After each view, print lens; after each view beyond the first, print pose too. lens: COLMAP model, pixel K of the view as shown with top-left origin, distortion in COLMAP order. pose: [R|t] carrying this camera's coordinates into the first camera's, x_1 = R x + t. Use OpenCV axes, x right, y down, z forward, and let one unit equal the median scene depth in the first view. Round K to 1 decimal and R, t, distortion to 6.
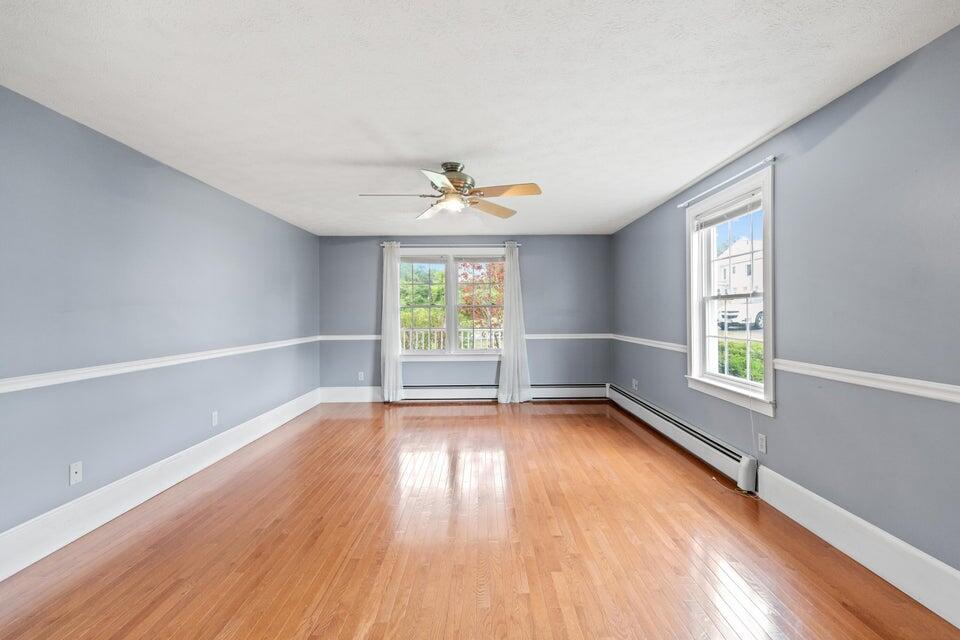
lens RADIAL K [[429.6, 0, 480.9], [0, 429.6, 316.8], [0, 0, 1]] dist [0.010985, -0.001397]
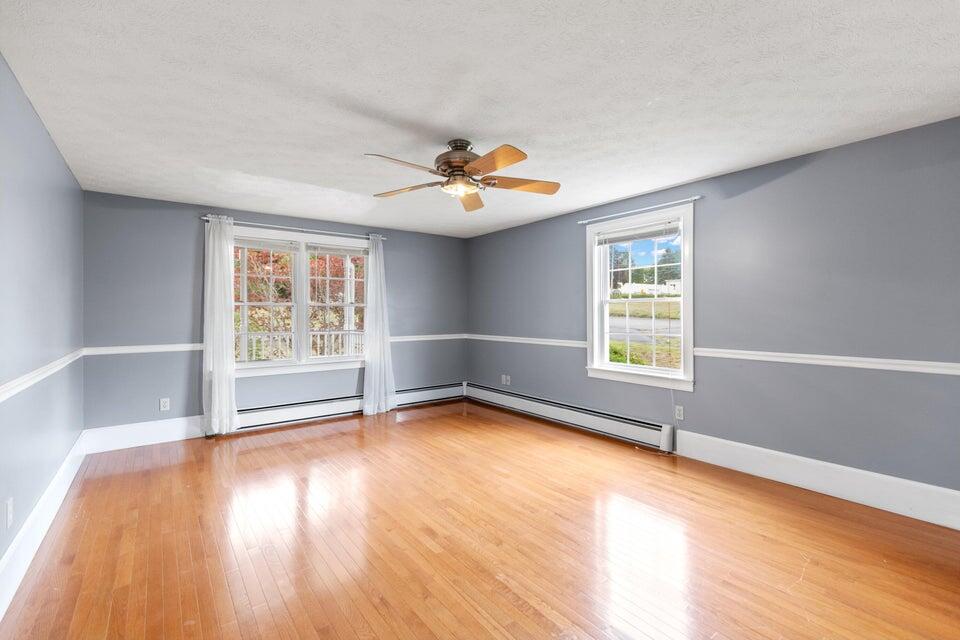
lens RADIAL K [[429.6, 0, 483.5], [0, 429.6, 317.7], [0, 0, 1]] dist [0.010985, -0.001397]
pose [[0.802447, -0.001483, 0.596721, -0.287700], [0.002496, 0.999997, -0.000872, 0.001371], [-0.596718, 0.002189, 0.802448, 0.143335]]
